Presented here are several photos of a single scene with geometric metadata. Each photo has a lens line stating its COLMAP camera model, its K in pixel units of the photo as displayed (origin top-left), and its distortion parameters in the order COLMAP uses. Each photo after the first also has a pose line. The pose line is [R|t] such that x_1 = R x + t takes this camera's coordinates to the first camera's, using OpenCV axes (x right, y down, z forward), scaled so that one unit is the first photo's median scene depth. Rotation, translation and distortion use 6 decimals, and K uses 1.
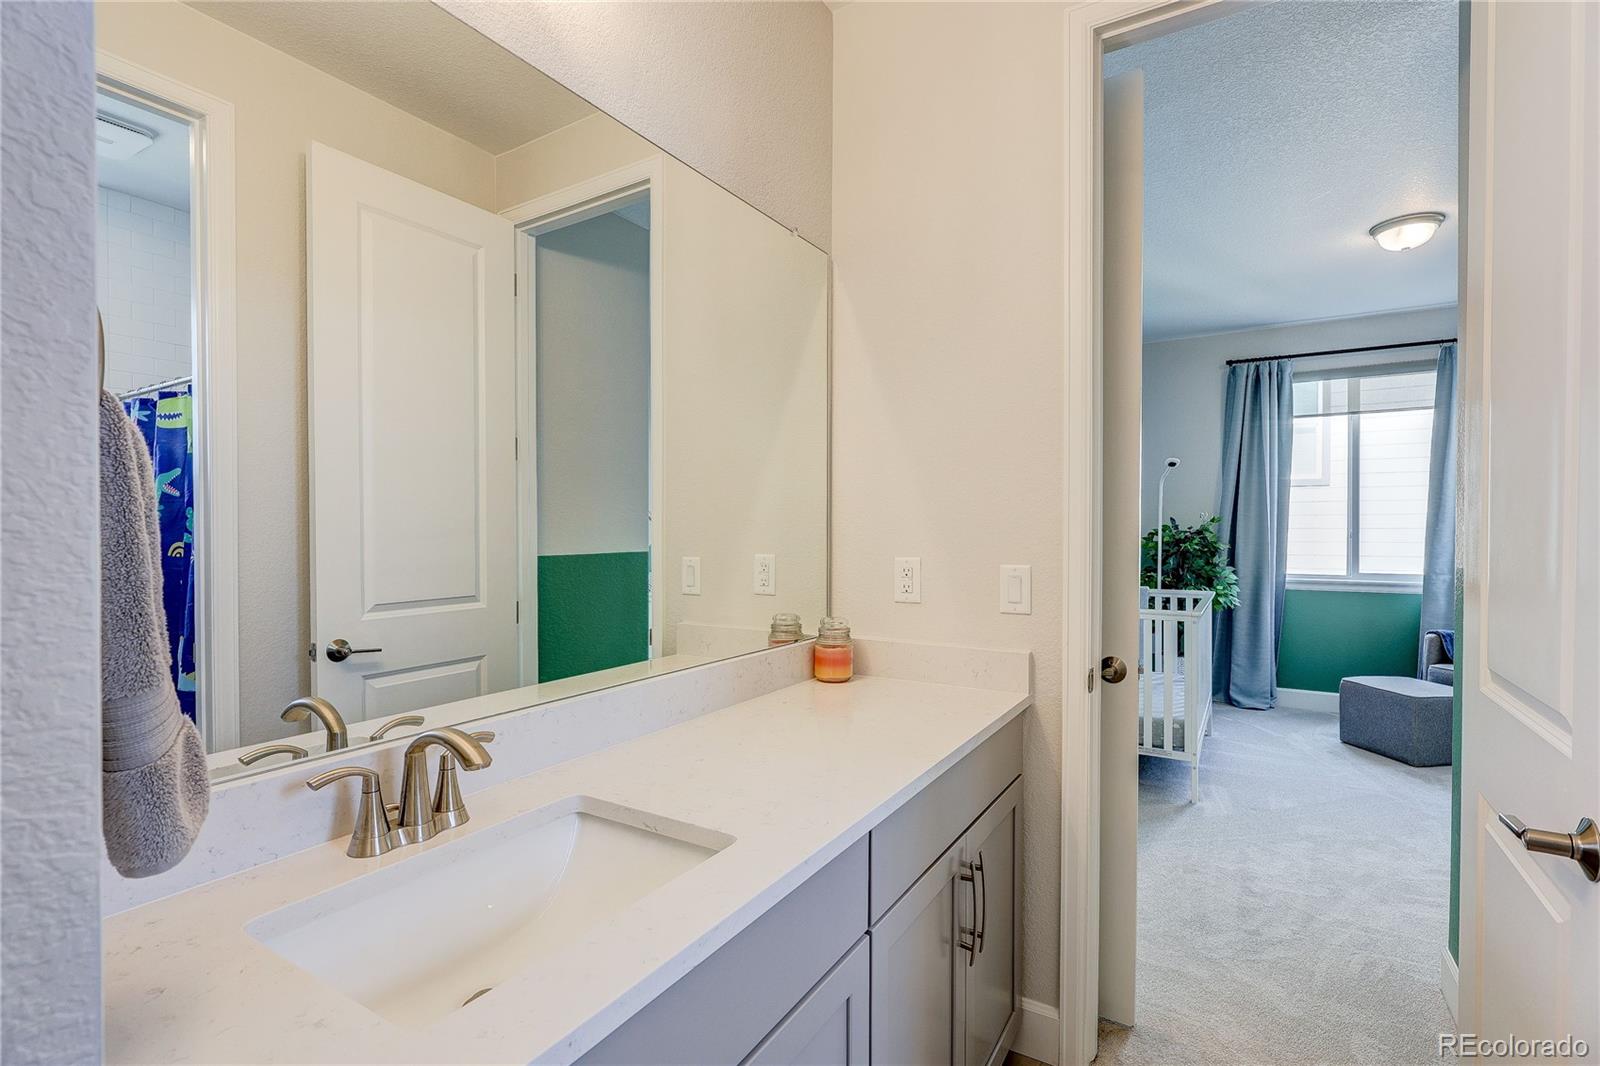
lens RADIAL K [[755.1, 0, 799.5], [0, 755.1, 520.9], [0, 0, 1]] dist [0.000499, -0.000033]
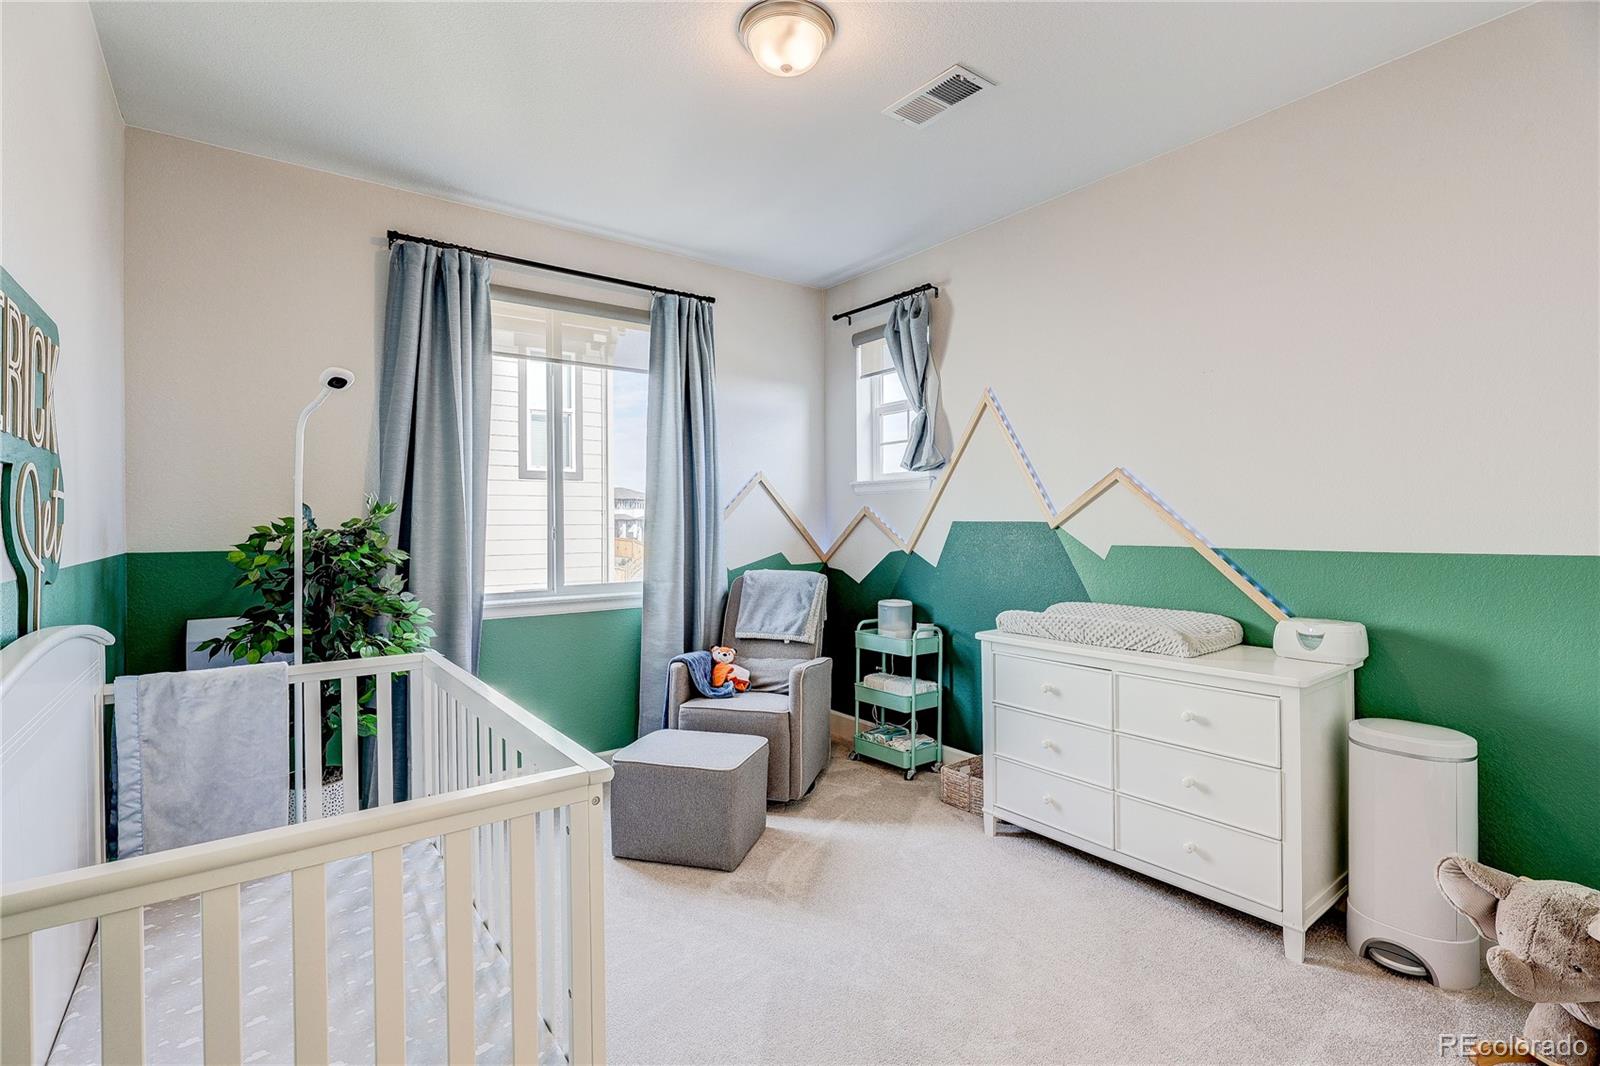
lens RADIAL K [[745.3, 0, 807.6], [0, 745.3, 536.0], [0, 0, 1]] dist [0.000631, 0.000903]
pose [[0.377783, -0.016160, 0.925753, 0.166098], [-0.007900, 0.999755, 0.020676, 0.004982], [-0.925861, -0.015124, 0.377562, 0.511189]]
